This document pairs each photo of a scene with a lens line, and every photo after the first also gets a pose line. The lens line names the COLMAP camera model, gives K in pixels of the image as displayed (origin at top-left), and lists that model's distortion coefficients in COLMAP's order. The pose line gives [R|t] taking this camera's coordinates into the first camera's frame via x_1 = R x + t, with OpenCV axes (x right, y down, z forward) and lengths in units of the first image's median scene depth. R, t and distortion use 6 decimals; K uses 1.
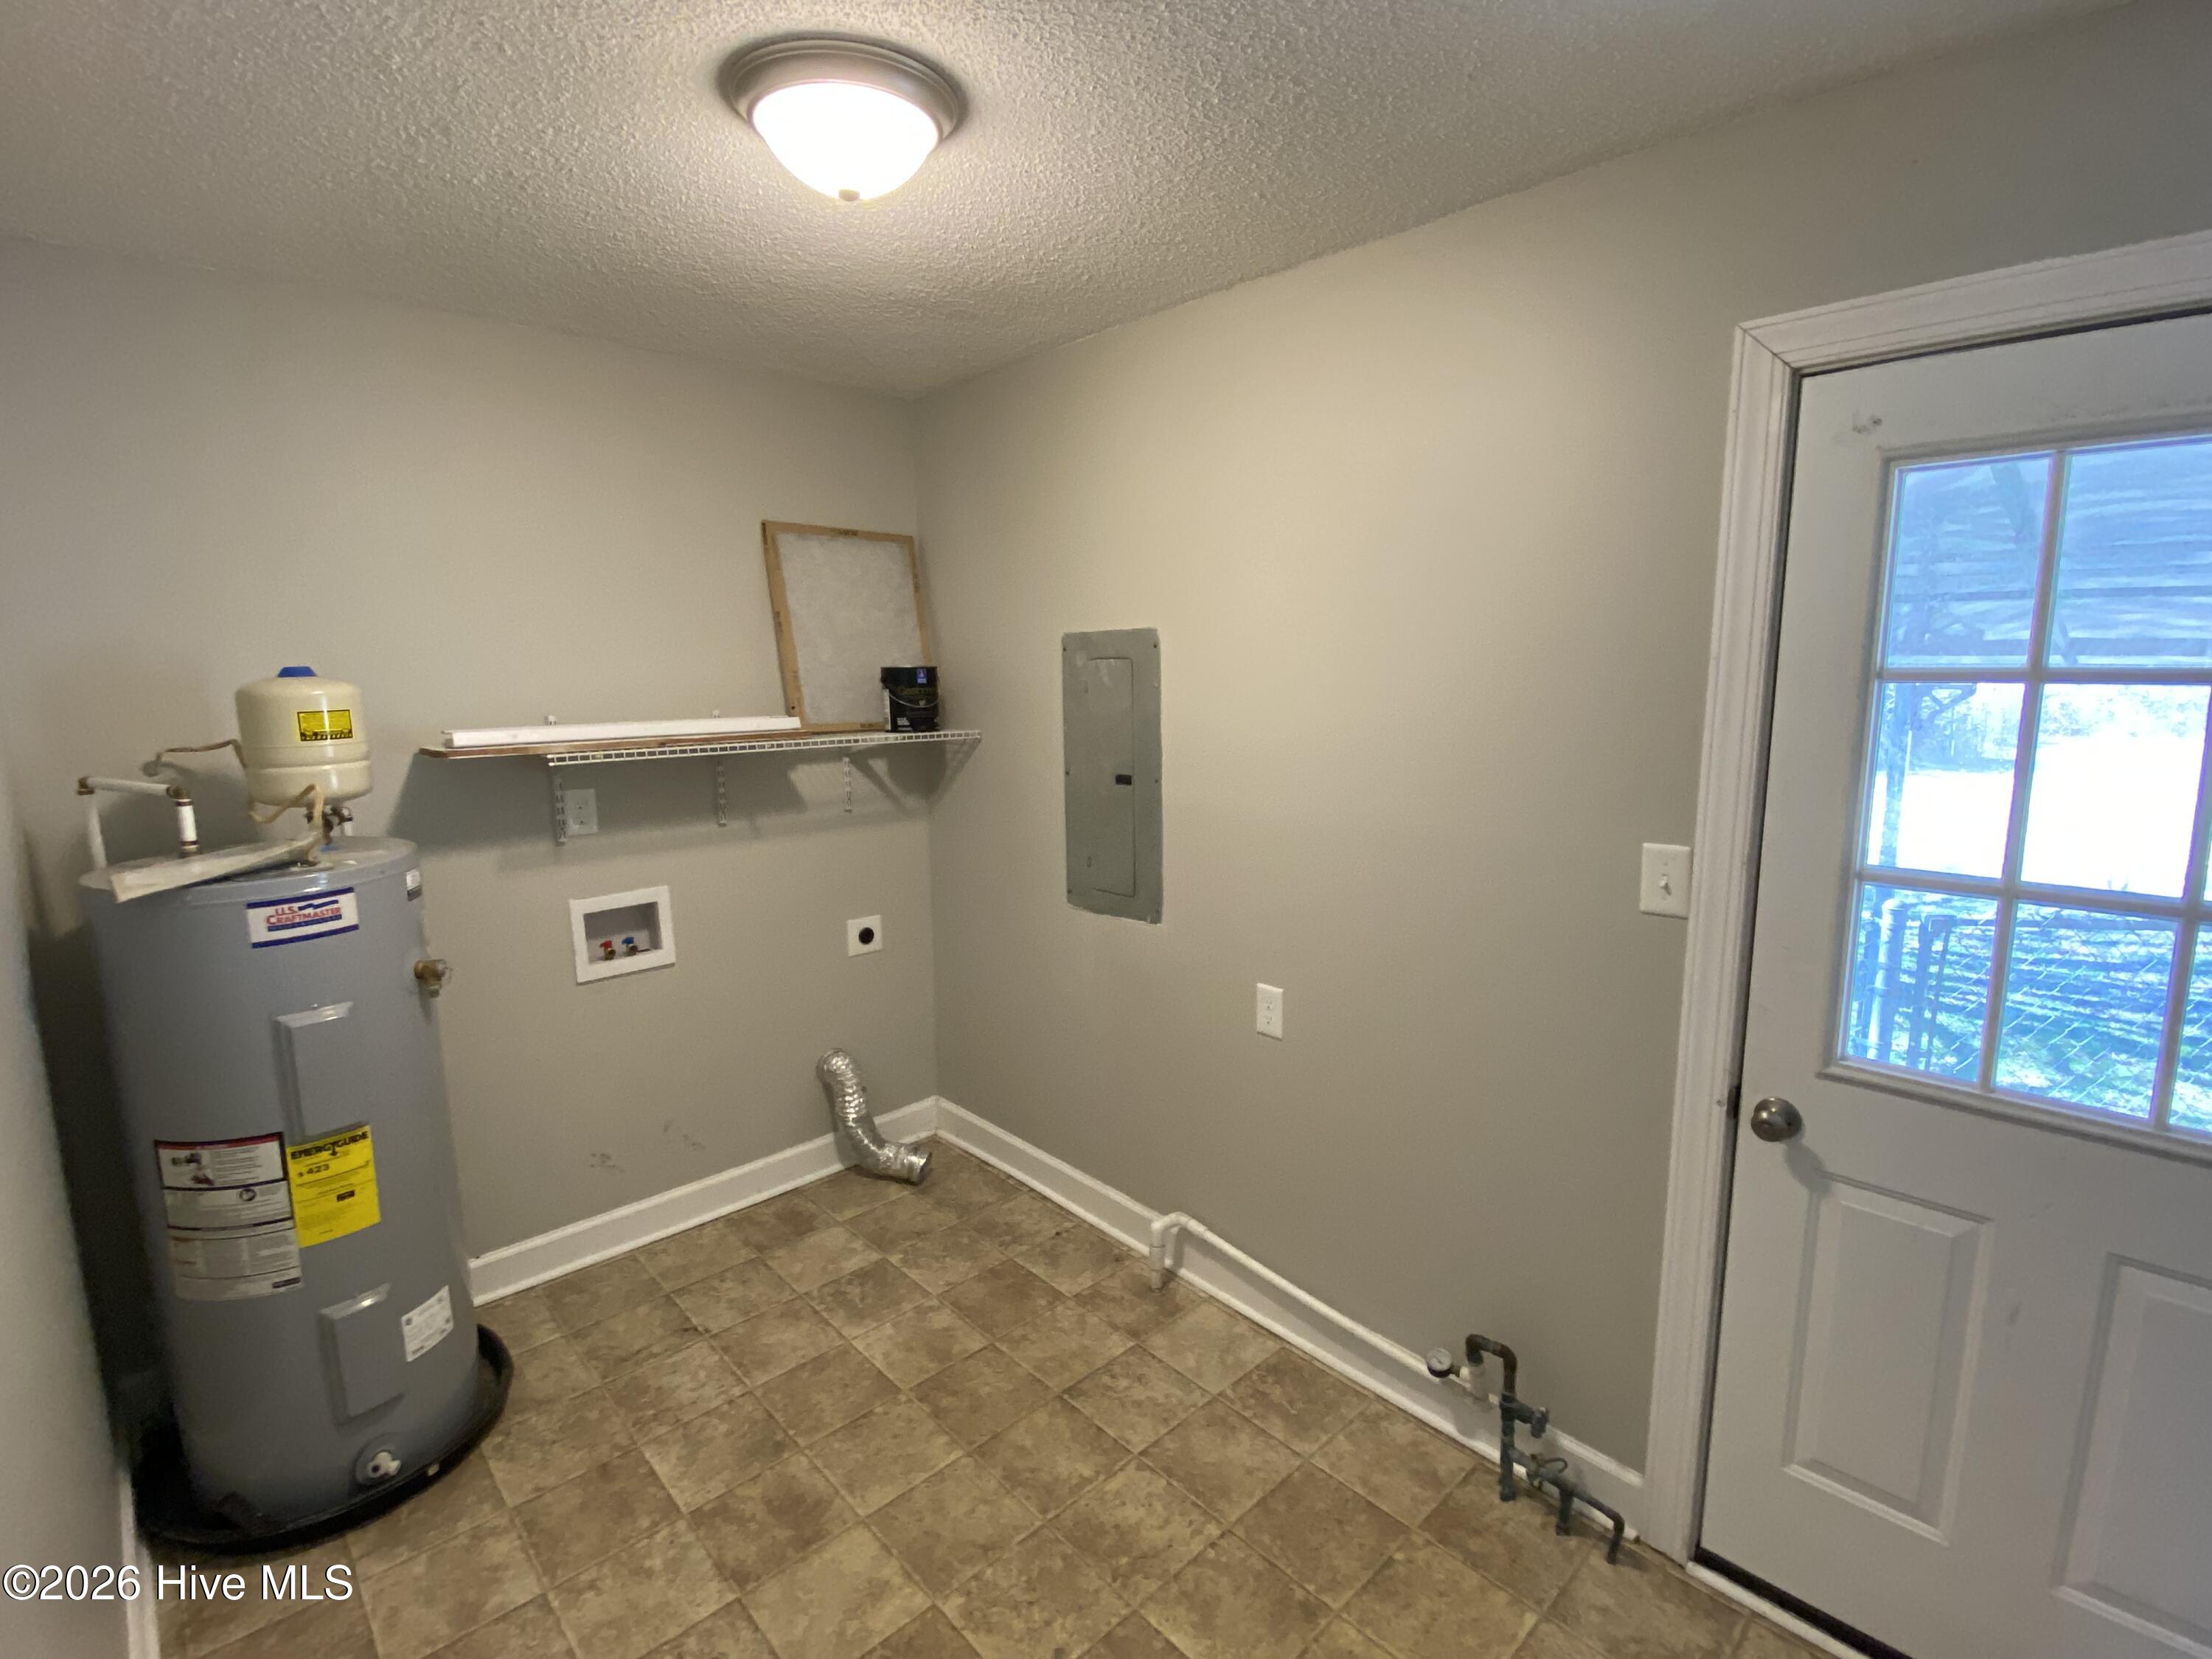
lens RADIAL K [[1048.3, 0, 1105.3], [0, 1048.3, 831.7], [0, 0, 1]] dist [-0.014791, -0.002074]
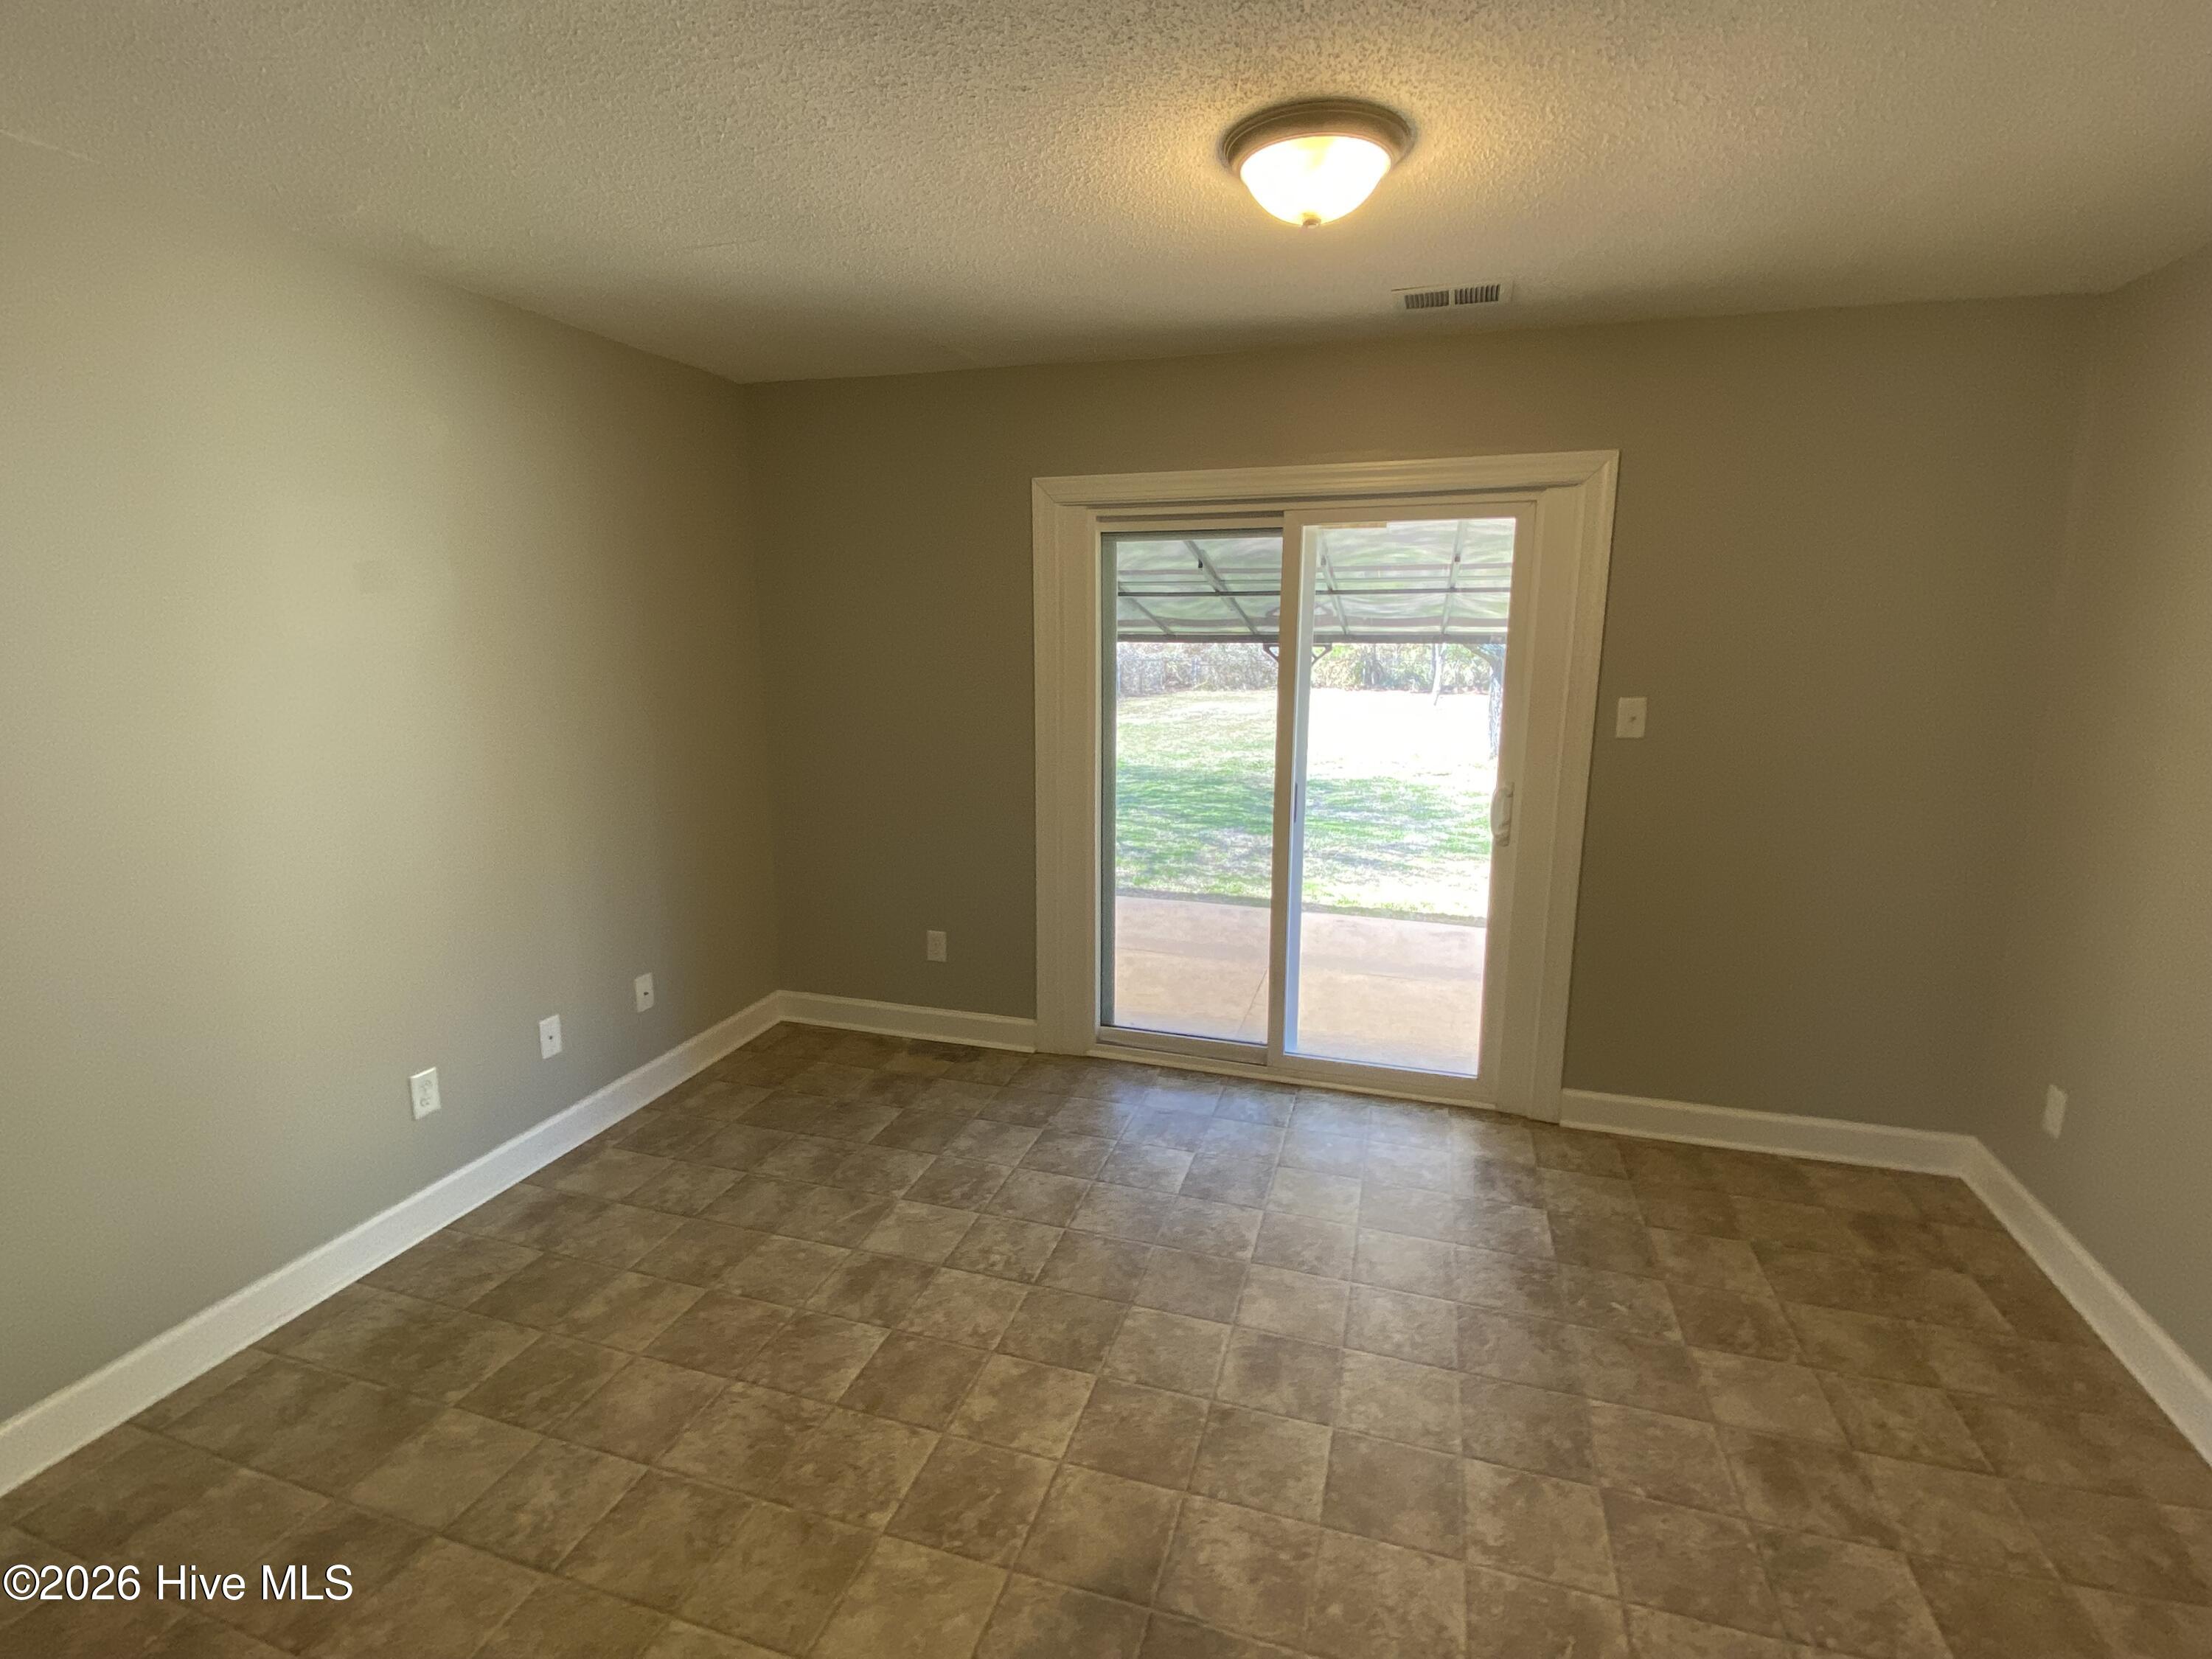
lens RADIAL K [[1048.3, 0, 1100.3], [0, 1048.3, 828.9], [0, 0, 1]] dist [-0.014791, -0.002074]
pose [[-0.494321, -0.153530, 0.855614, -1.630432], [0.152997, 0.953548, 0.259495, -0.180804], [-0.855710, 0.259180, -0.447869, 1.324889]]
